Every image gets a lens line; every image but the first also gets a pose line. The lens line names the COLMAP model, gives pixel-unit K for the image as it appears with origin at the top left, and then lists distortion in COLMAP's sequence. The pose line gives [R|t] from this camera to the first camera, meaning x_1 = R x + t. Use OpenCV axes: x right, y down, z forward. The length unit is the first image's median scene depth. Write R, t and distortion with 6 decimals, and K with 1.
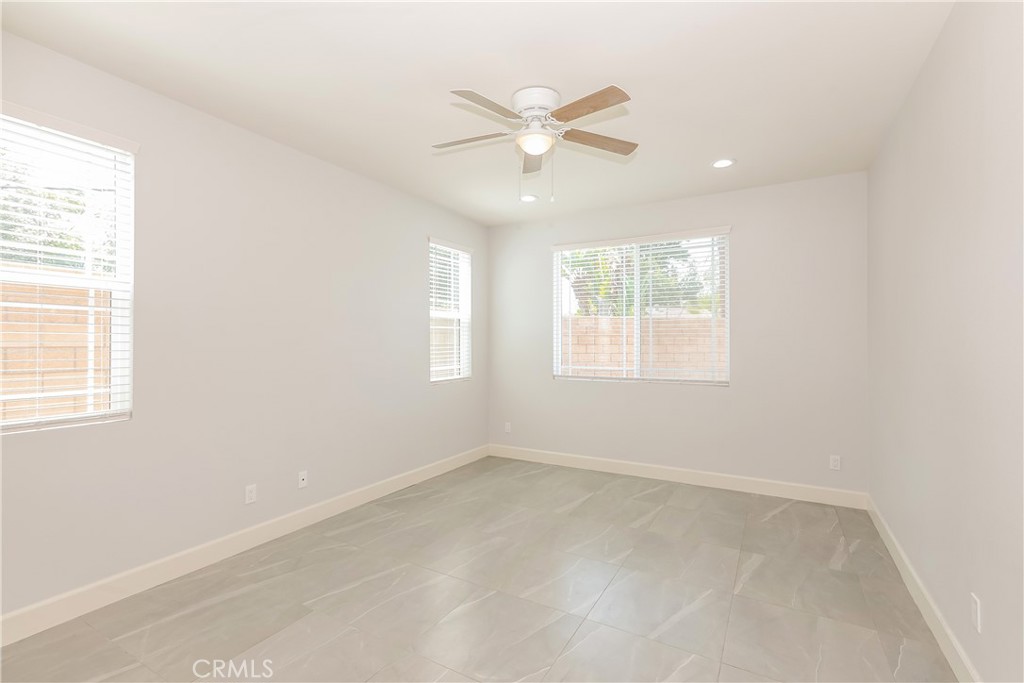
lens RADIAL K [[457.2, 0, 509.8], [0, 457.2, 338.7], [0, 0, 1]] dist [0.009002, 0.000645]
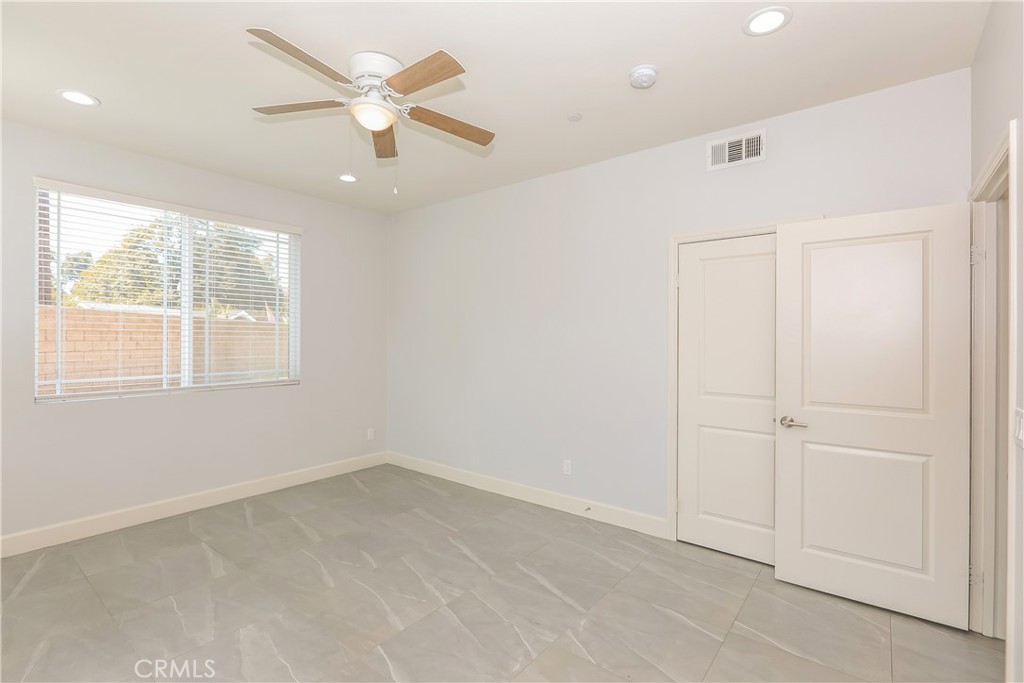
lens RADIAL K [[468.5, 0, 518.6], [0, 468.5, 333.8], [0, 0, 1]] dist [-0.013403, 0.000111]
pose [[0.162164, 0.002614, 0.986760, -0.649650], [-0.009064, 0.999958, -0.001160, -0.016435], [-0.986722, -0.008755, 0.162180, 0.477430]]
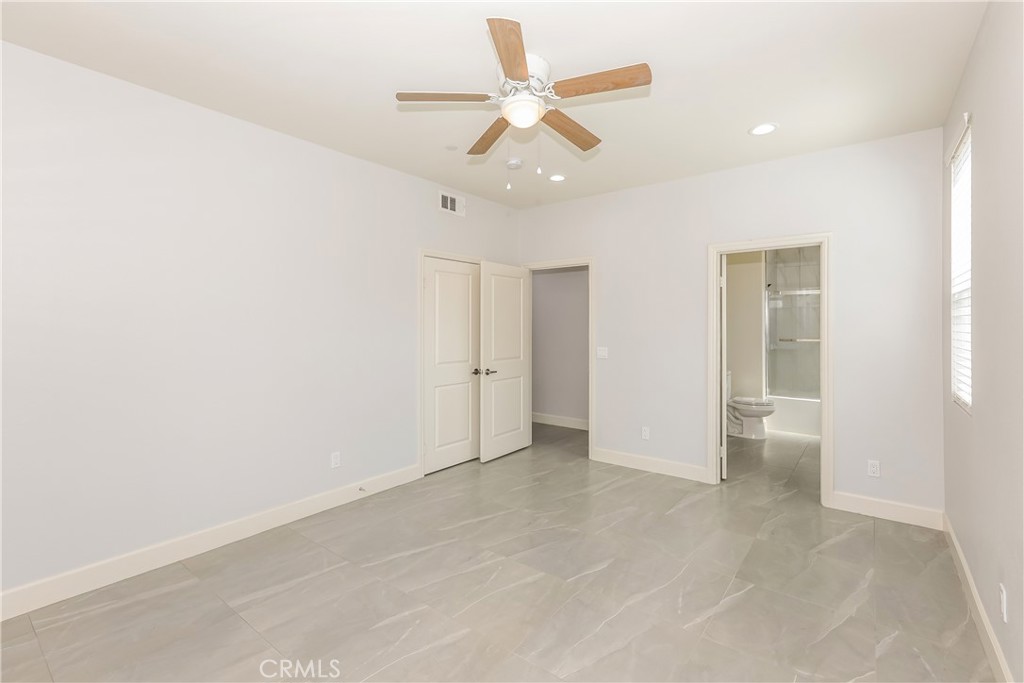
lens RADIAL K [[474.6, 0, 482.0], [0, 474.6, 320.6], [0, 0, 1]] dist [0.000118, 0.000190]
pose [[-0.981039, 0.002062, 0.193798, -0.038305], [-0.000359, 0.999922, -0.012457, -0.007872], [-0.193808, -0.012291, -0.980962, 1.617345]]
